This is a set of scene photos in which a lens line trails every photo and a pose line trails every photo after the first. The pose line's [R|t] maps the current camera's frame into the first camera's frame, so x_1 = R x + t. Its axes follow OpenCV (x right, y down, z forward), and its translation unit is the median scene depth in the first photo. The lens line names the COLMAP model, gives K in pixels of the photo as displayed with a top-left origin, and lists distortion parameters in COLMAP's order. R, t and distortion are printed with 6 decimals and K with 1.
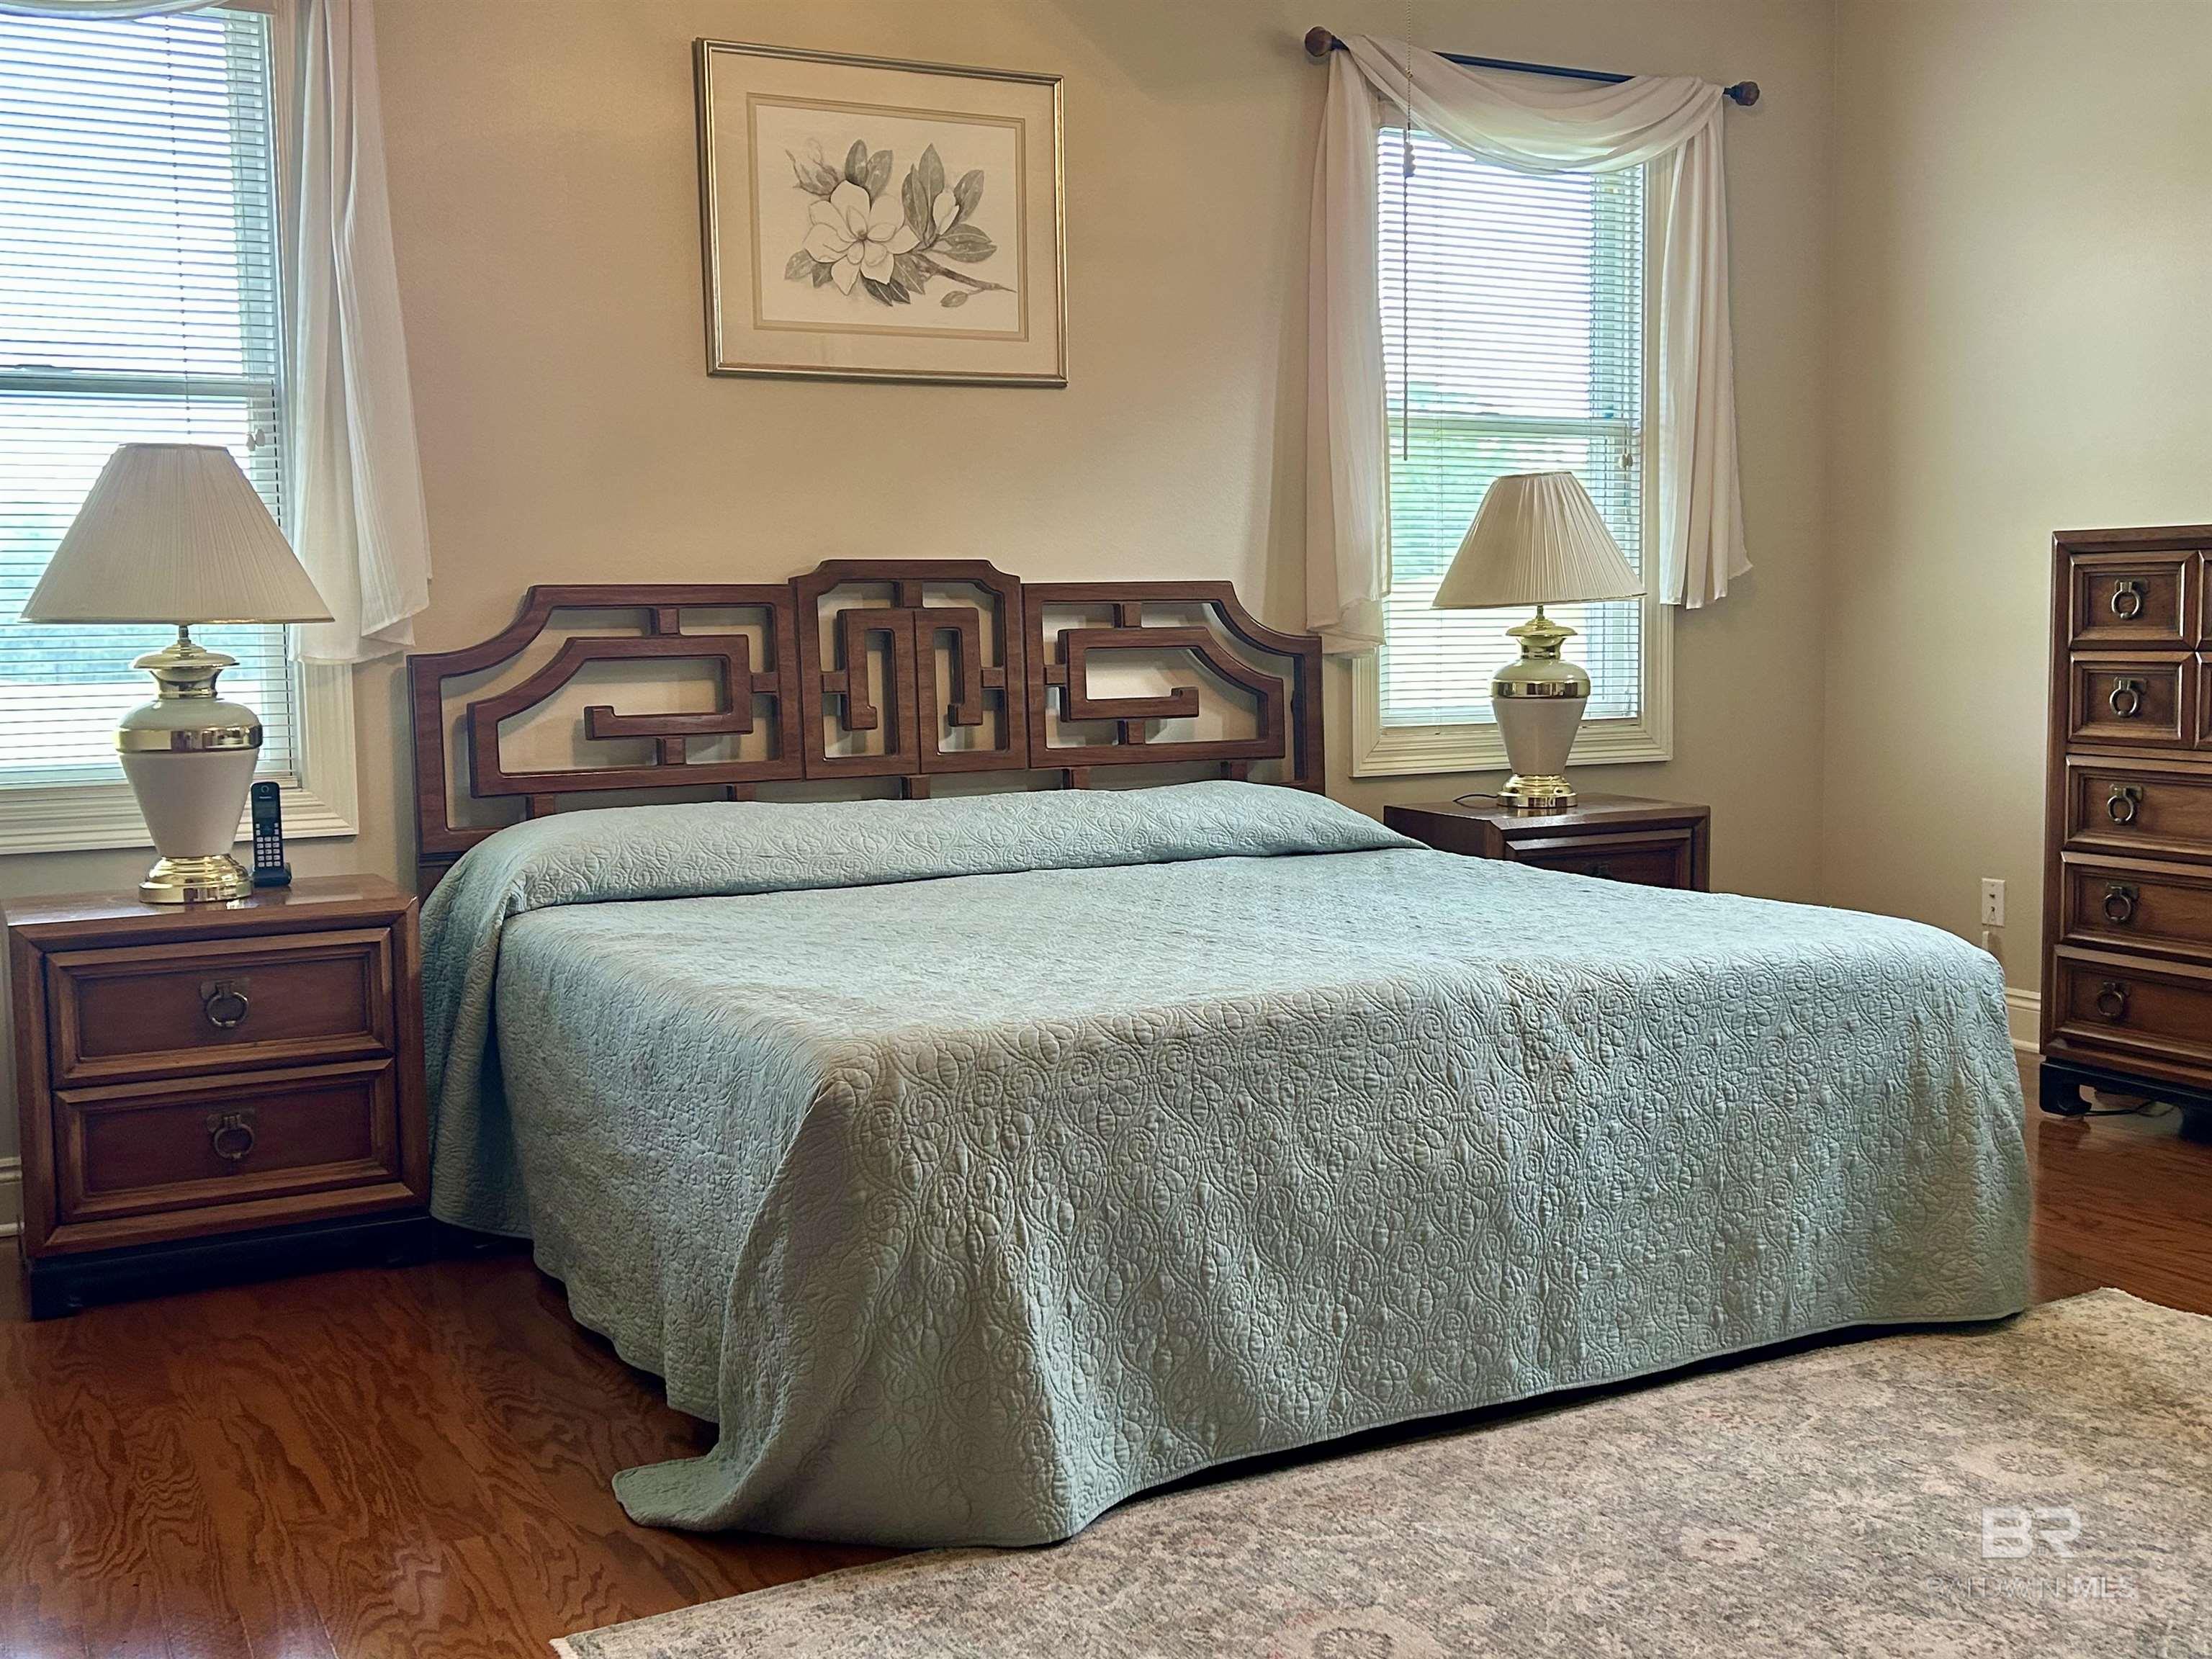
lens RADIAL K [[2258.2, 0, 1111.0], [0, 2258.2, 822.0], [0, 0, 1]] dist [0.047338, 0.000000]
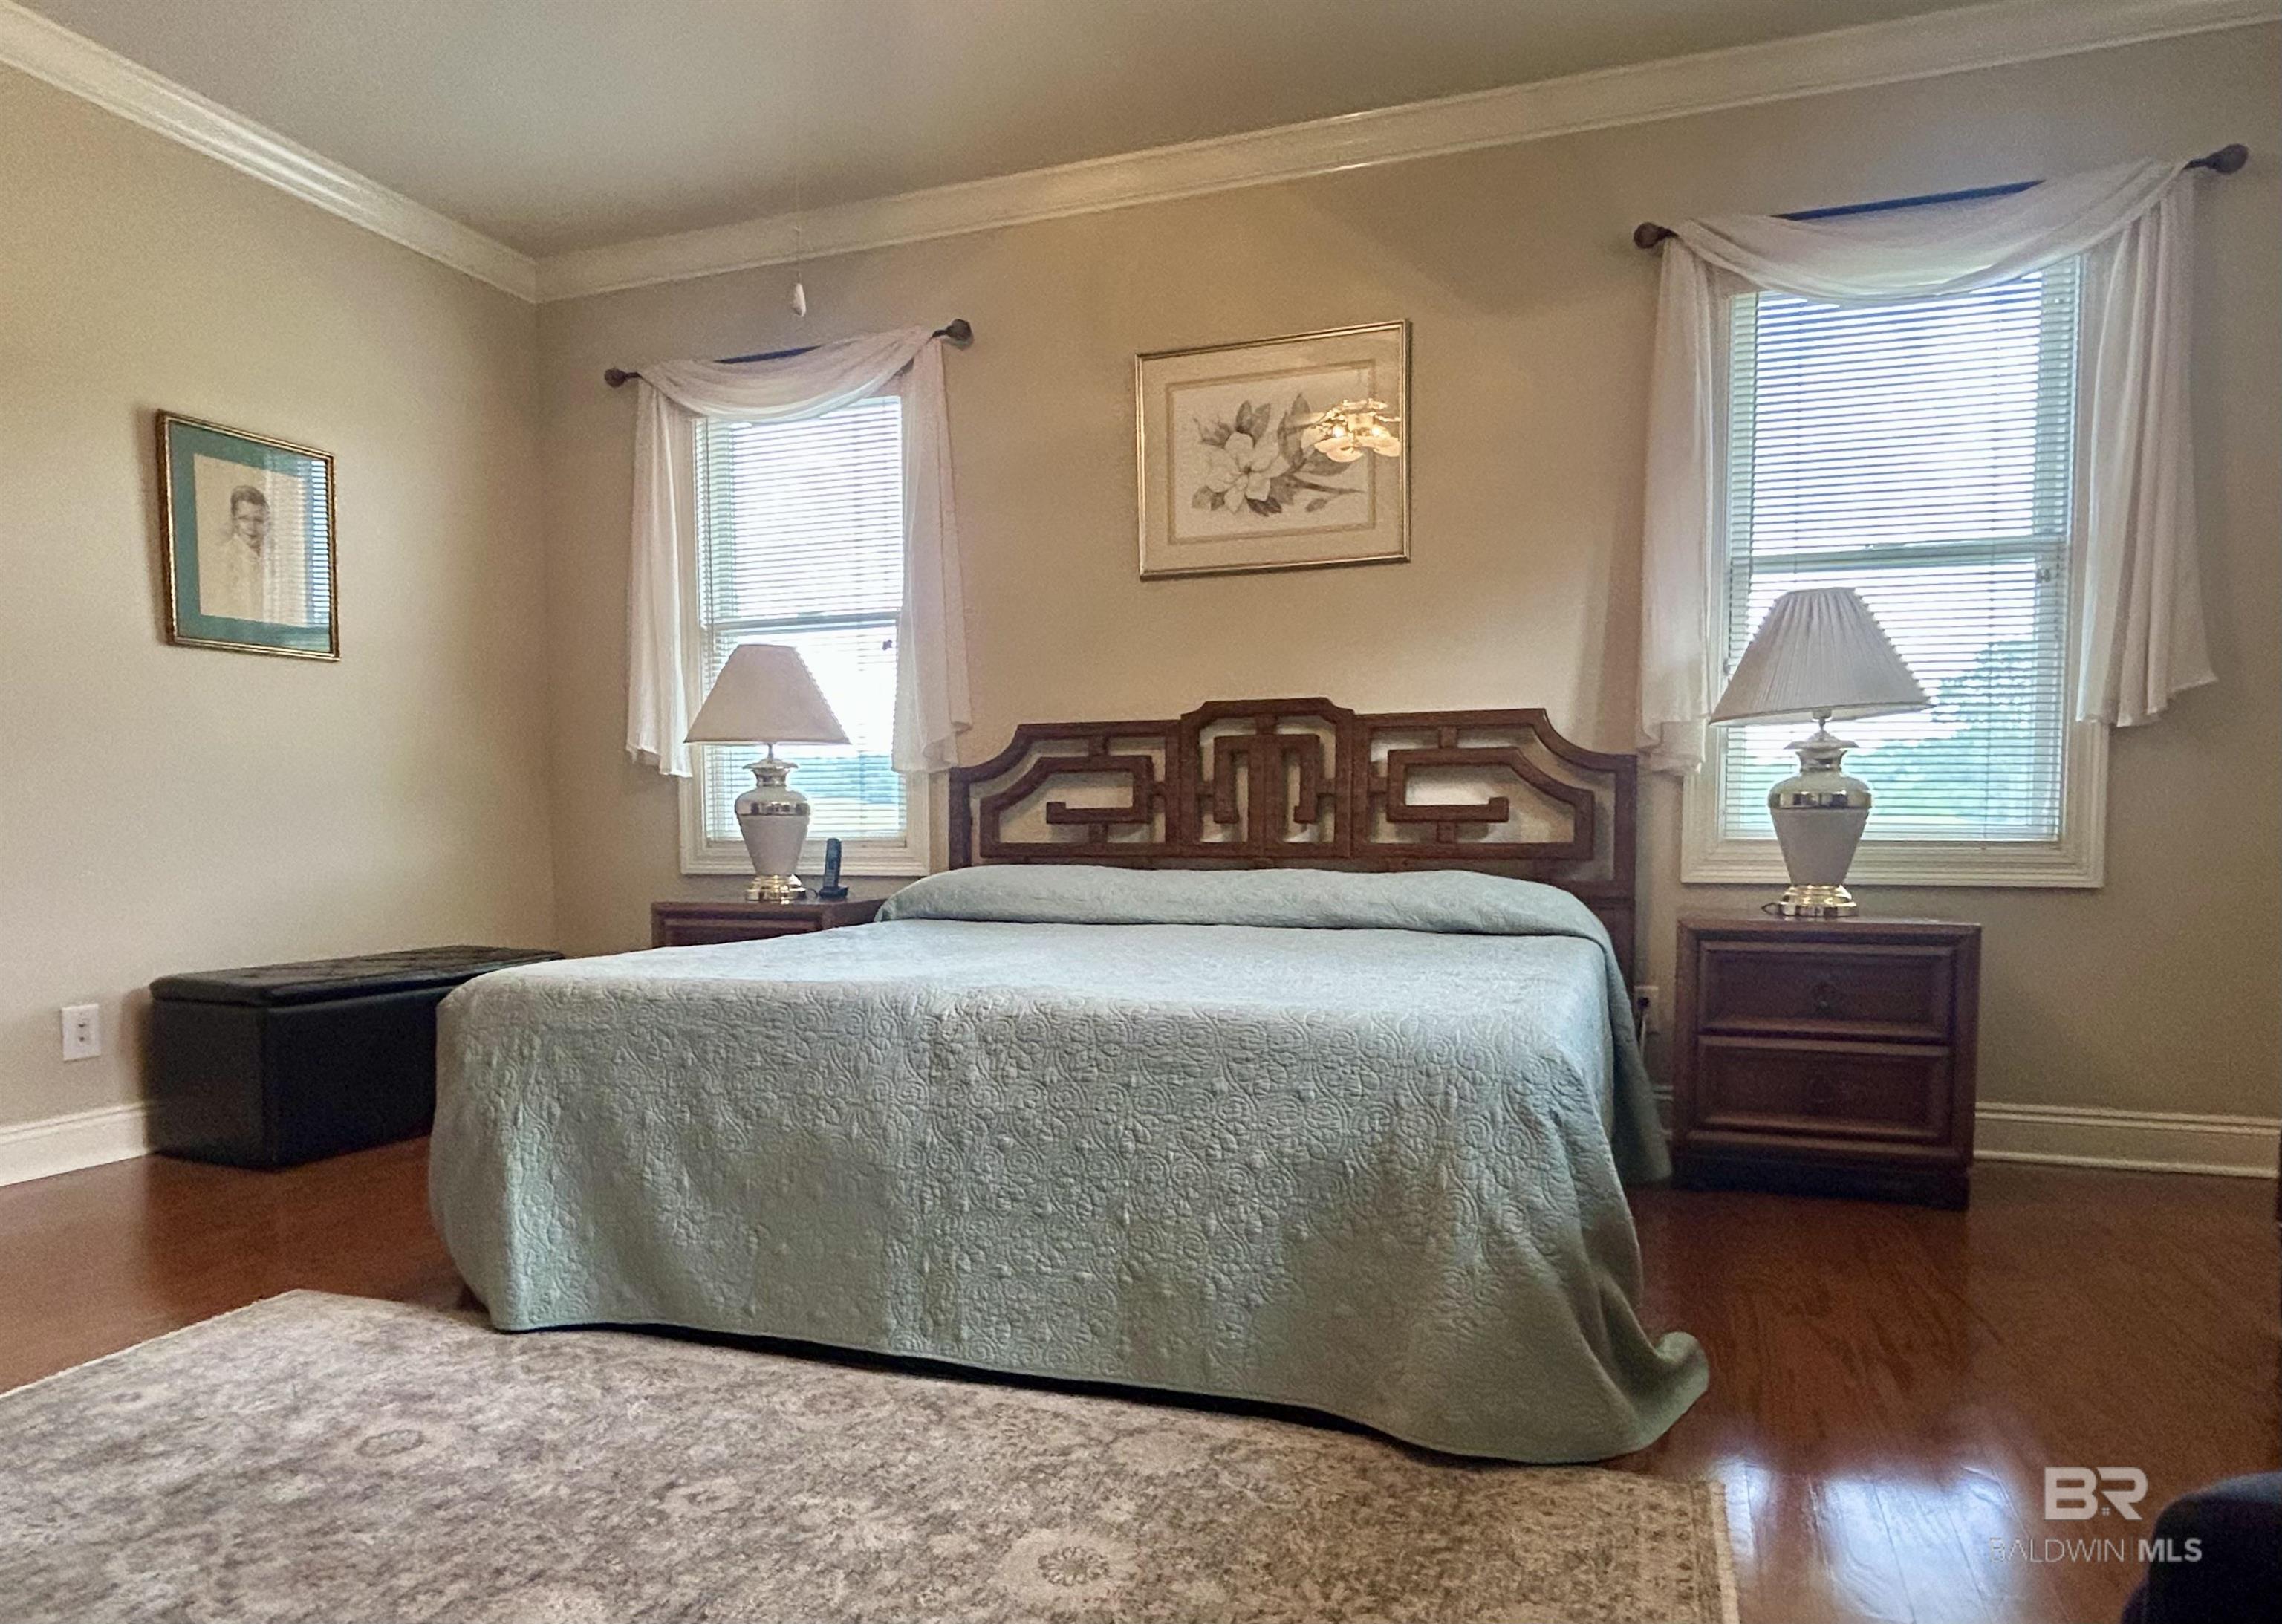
lens RADIAL K [[1414.6, 0, 1166.5], [0, 1414.6, 910.4], [0, 0, 1]] dist [0.003832, -0.003262]
pose [[0.684253, 0.057909, -0.726942, 0.533638], [-0.072862, 0.997283, 0.010861, 0.006550], [0.725596, 0.045534, 0.686613, 0.401810]]
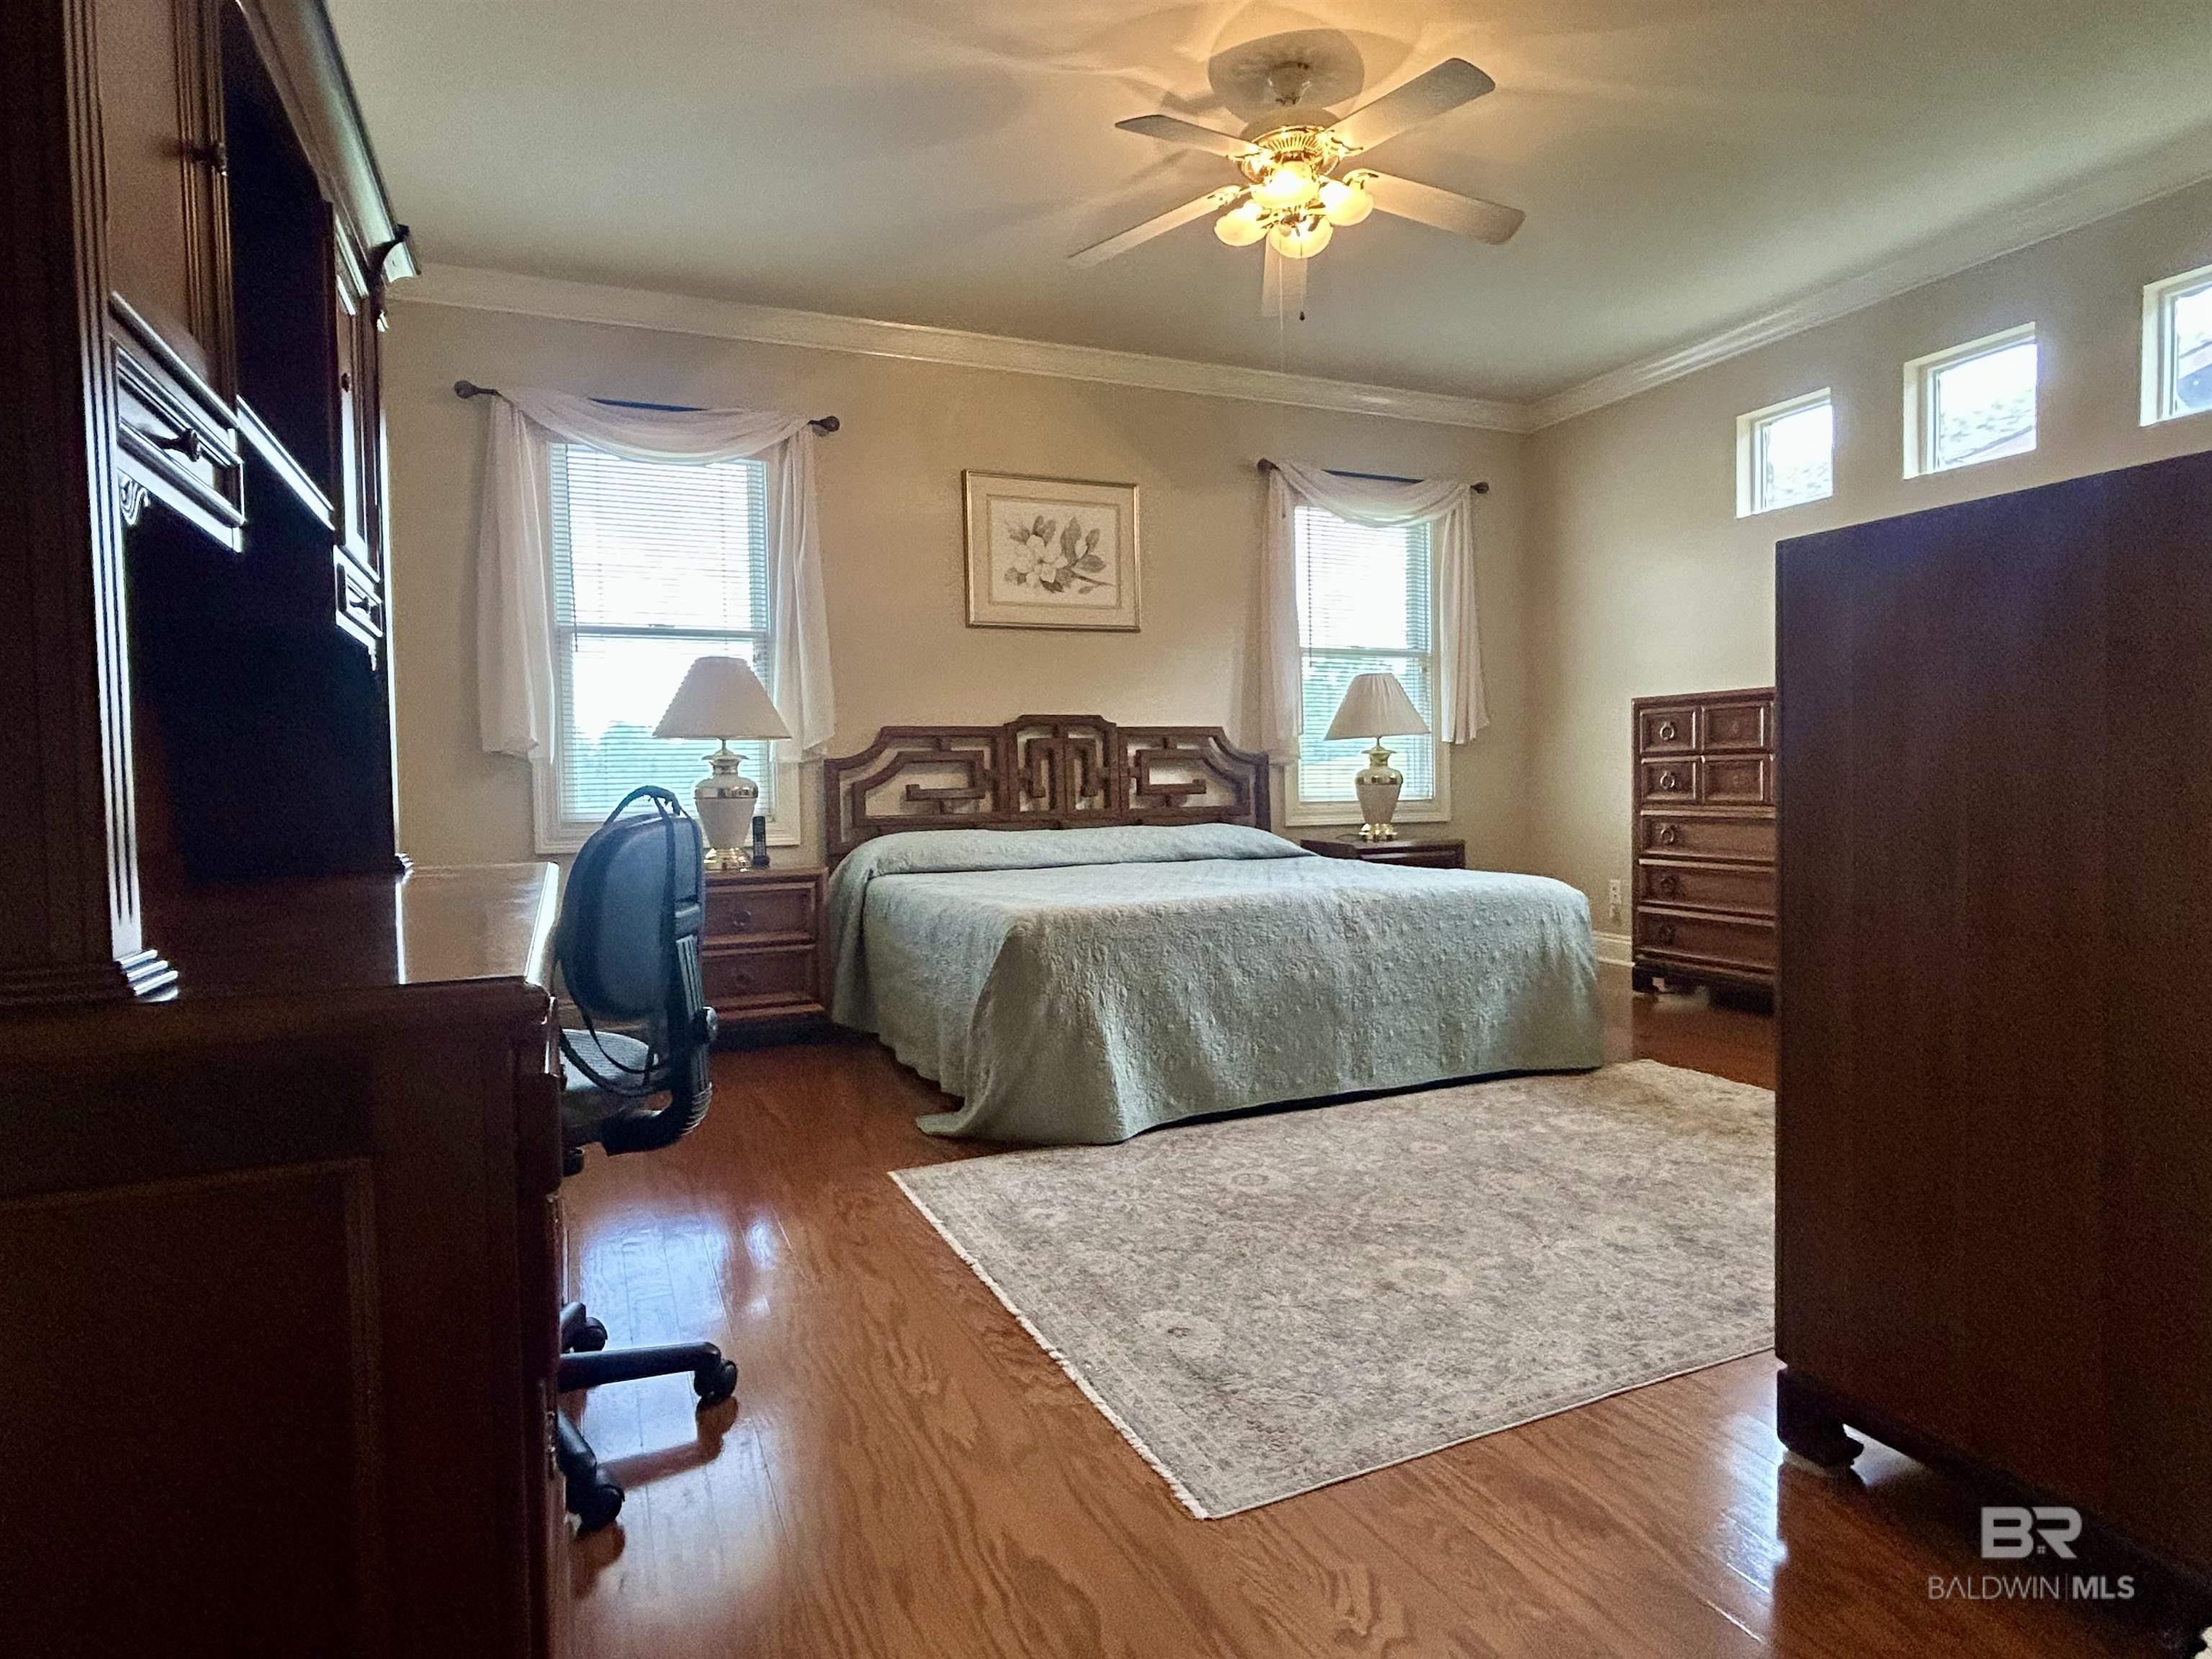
lens RADIAL K [[1222.7, 0, 1097.7], [0, 1222.7, 828.1], [0, 0, 1]] dist [-0.002966, -0.000080]
pose [[0.997417, -0.000071, -0.071832, 0.024025], [-0.003681, 0.998635, -0.052101, 0.046997], [0.071738, 0.052231, 0.996055, -0.103833]]
